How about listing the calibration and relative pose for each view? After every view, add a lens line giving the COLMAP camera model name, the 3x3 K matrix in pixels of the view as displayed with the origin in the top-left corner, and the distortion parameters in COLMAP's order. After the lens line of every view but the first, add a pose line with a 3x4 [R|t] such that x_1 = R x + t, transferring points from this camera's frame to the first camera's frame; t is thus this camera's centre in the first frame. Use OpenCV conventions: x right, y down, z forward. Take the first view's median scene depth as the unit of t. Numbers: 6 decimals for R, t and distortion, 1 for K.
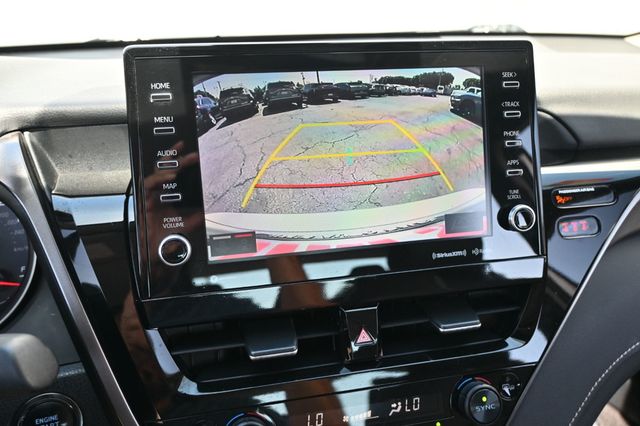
lens RADIAL K [[523.8, 0, 321.4], [0, 523.8, 214.6], [0, 0, 1]] dist [0.003182, -0.008388]
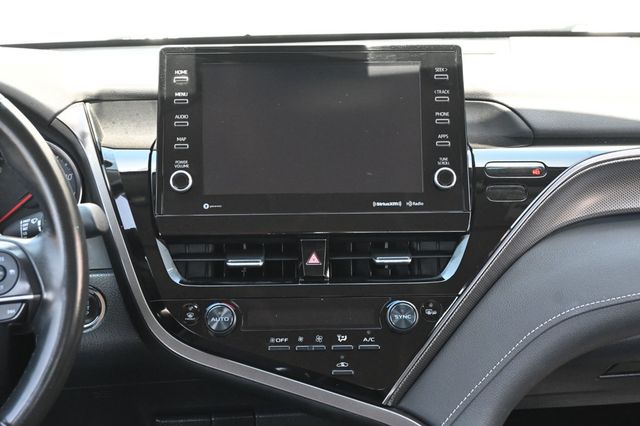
lens RADIAL K [[1264.9, 0, 319.5], [0, 1264.9, 212.7], [0, 0, 1]] dist [0.008126, 0.000000]
pose [[0.983249, 0.032873, -0.179279, 0.663442], [-0.064400, 0.982817, -0.172986, 0.670031], [0.170512, 0.181634, 0.968470, -2.108623]]
